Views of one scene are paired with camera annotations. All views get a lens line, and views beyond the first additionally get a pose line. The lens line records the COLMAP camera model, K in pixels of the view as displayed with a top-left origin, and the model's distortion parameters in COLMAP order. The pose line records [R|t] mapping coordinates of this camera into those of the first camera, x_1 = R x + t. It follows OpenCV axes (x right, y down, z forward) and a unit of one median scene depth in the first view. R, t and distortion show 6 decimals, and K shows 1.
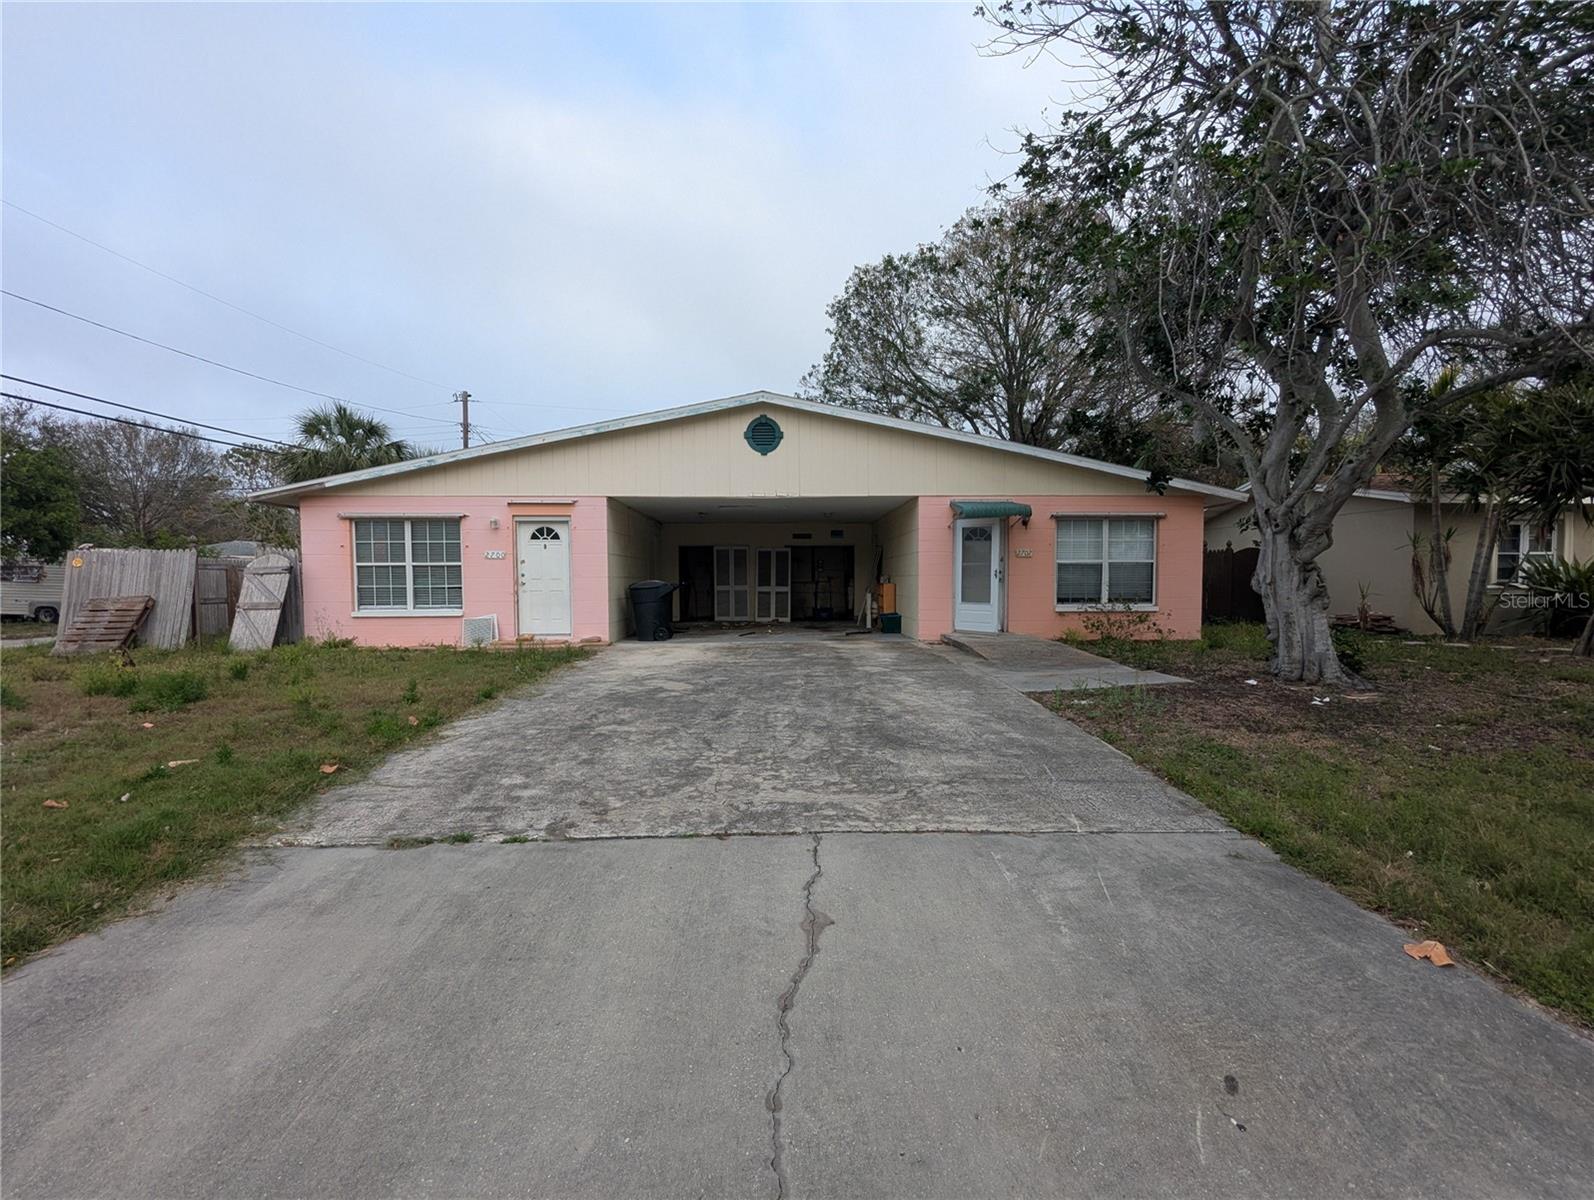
lens RADIAL K [[754.9, 0, 806.2], [0, 754.9, 609.7], [0, 0, 1]] dist [0.002189, -0.000439]
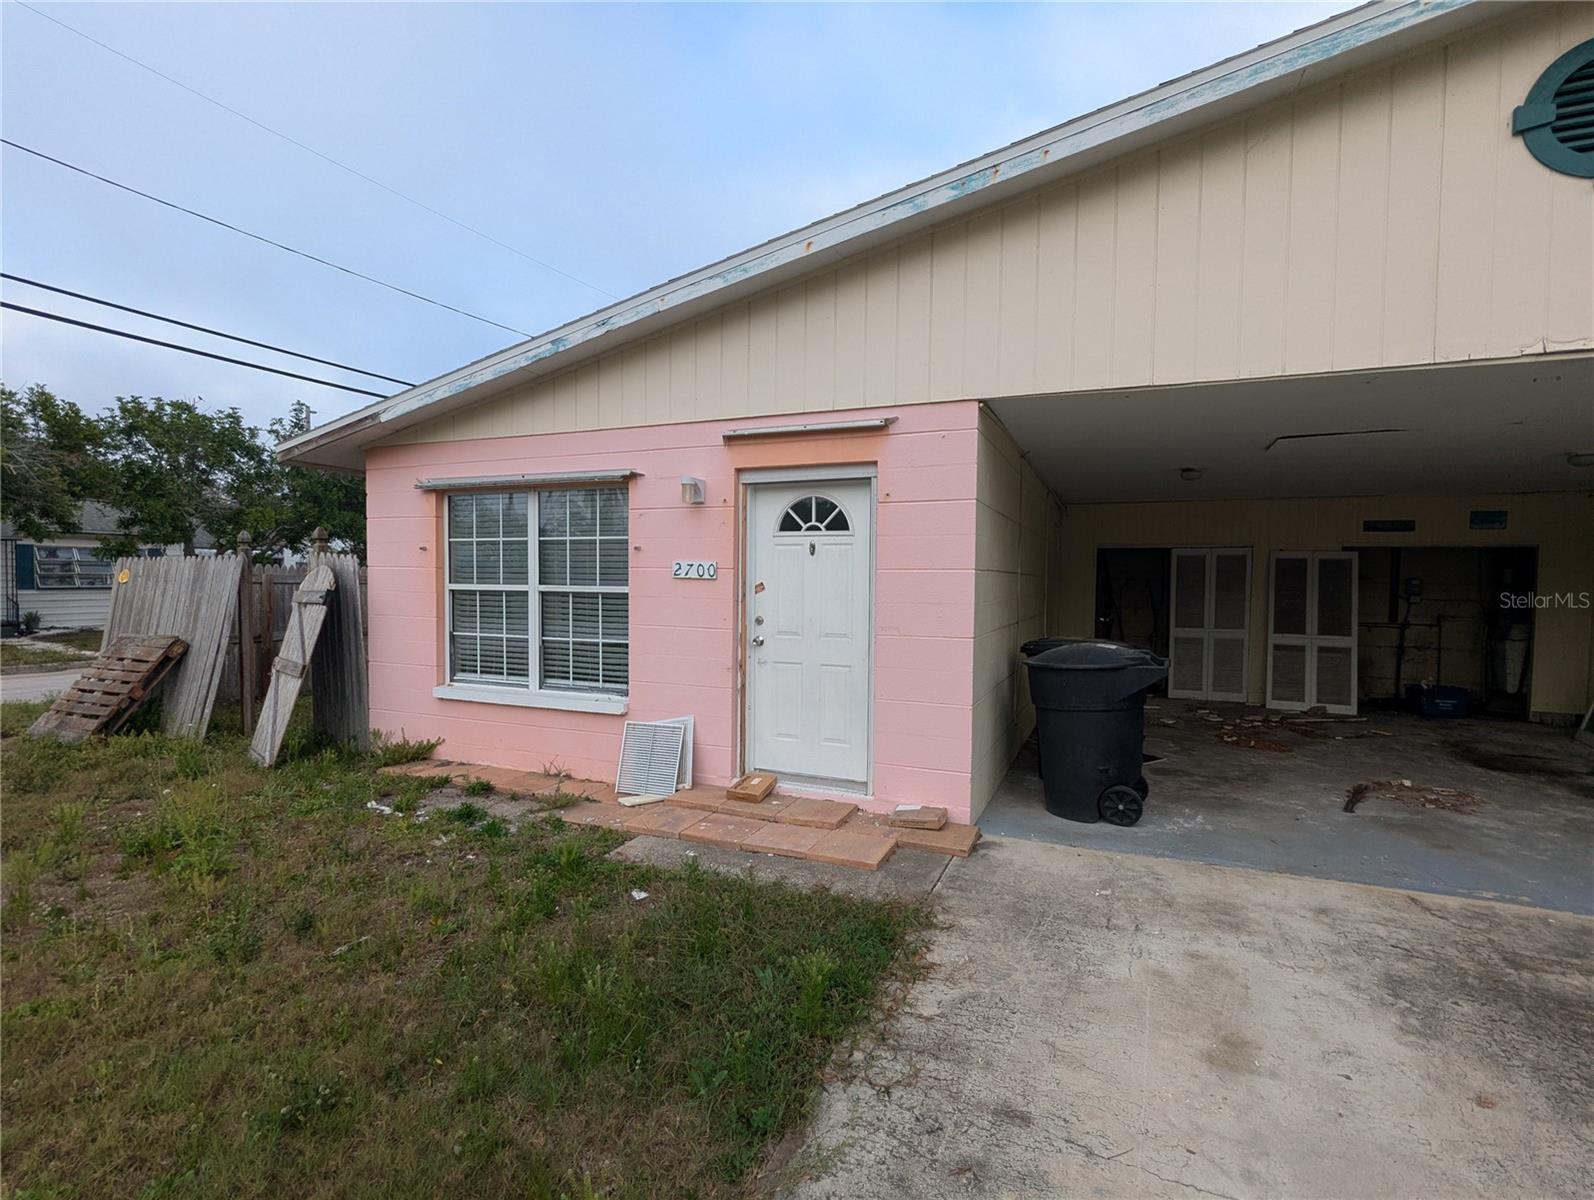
lens RADIAL K [[754.9, 0, 810.8], [0, 754.9, 602.1], [0, 0, 1]] dist [0.002189, -0.000439]
pose [[0.904684, 0.027627, -0.425187, -0.181043], [-0.034246, 0.999382, -0.007931, -0.052880], [0.424705, 0.021736, 0.905071, 0.645531]]
